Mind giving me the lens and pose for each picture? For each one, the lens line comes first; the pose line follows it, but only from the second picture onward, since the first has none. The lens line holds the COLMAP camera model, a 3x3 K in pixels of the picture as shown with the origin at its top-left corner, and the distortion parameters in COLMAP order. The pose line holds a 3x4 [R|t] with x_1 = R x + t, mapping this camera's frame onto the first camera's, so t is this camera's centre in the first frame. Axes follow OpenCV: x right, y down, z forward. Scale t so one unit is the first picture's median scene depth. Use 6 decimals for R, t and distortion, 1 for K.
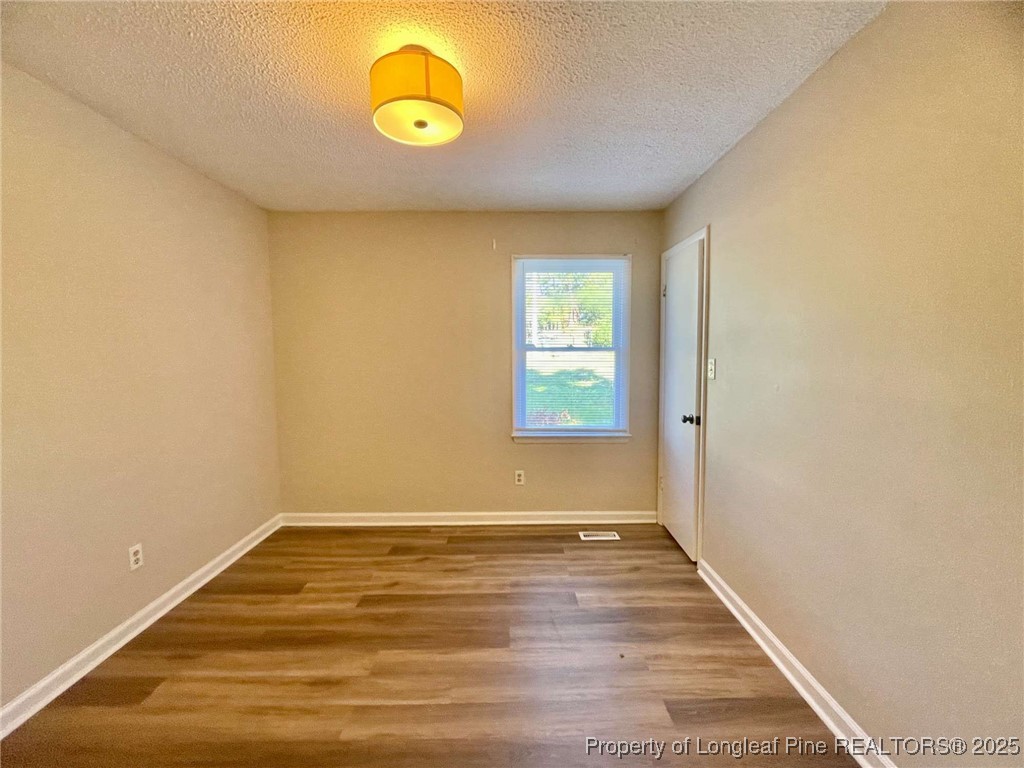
lens RADIAL K [[414.2, 0, 513.7], [0, 414.2, 381.7], [0, 0, 1]] dist [-0.000067, 0.000083]
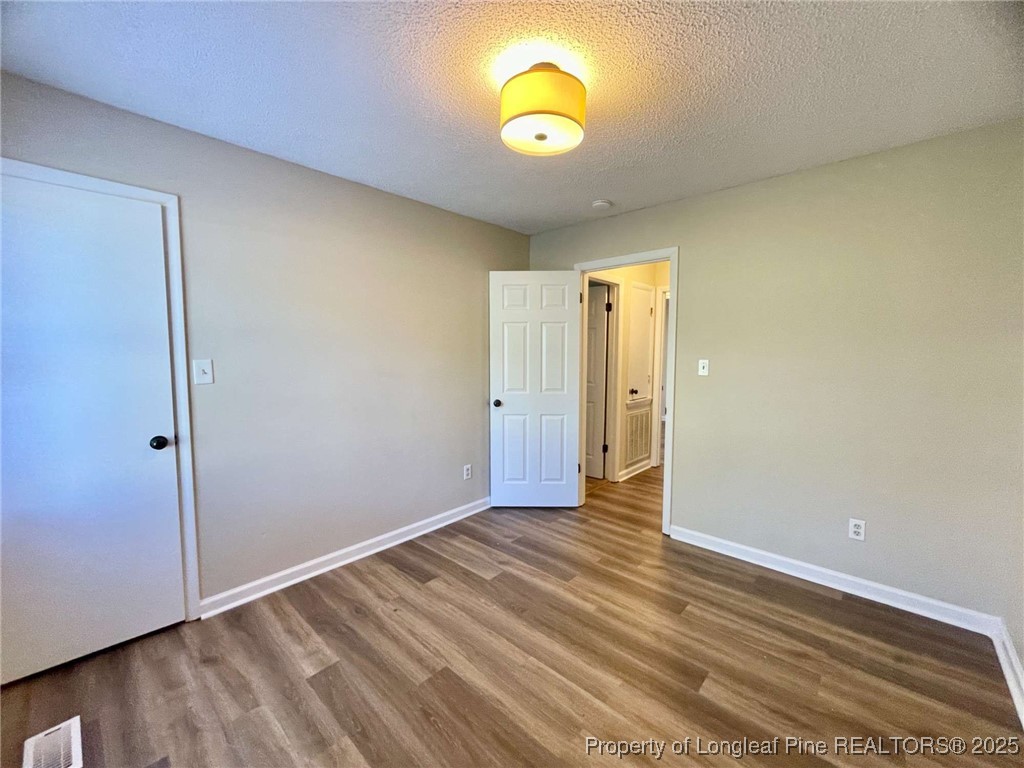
lens RADIAL K [[414.2, 0, 513.7], [0, 414.2, 381.7], [0, 0, 1]] dist [-0.000067, 0.000083]
pose [[-0.732489, -0.043477, 0.679390, -0.613204], [0.048477, 0.992094, 0.115754, -0.083522], [-0.679051, 0.117723, -0.724590, 1.256934]]
